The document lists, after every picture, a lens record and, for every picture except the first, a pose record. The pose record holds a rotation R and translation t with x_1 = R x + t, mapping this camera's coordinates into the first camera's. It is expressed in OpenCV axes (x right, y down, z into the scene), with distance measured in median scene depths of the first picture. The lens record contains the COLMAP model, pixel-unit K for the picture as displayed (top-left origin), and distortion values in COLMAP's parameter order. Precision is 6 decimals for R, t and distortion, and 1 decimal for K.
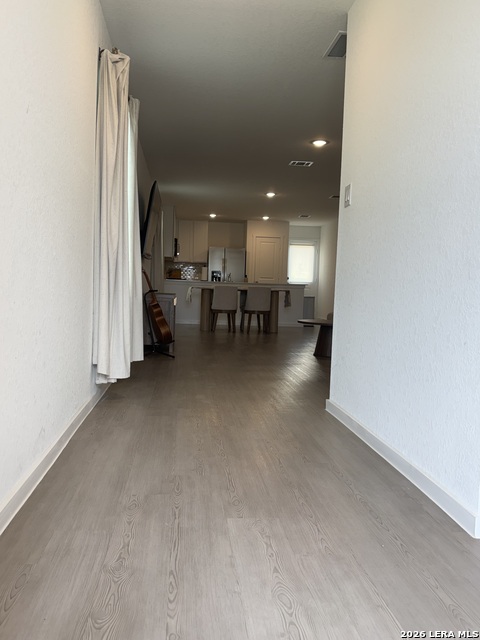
lens RADIAL K [[556.2, 0, 238.7], [0, 556.2, 322.0], [0, 0, 1]] dist [0.013778, 0.000701]
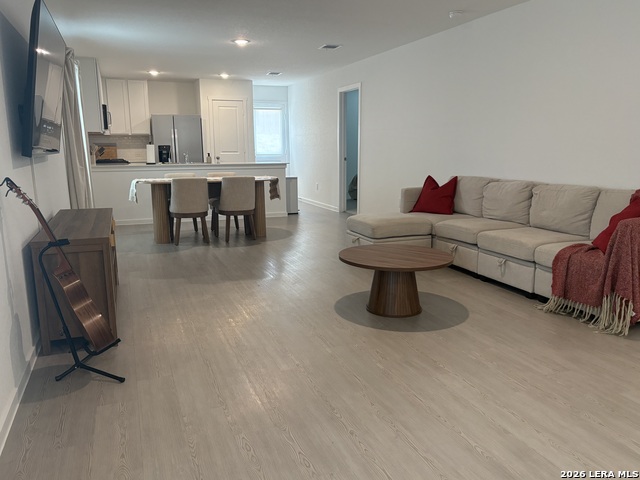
lens RADIAL K [[493.0, 0, 323.9], [0, 493.0, 238.9], [0, 0, 1]] dist [-0.012519, -0.002496]
pose [[0.958025, -0.097116, 0.269734, -0.032724], [0.058584, 0.987339, 0.147411, -0.067870], [-0.280635, -0.125421, 0.951585, 0.343525]]
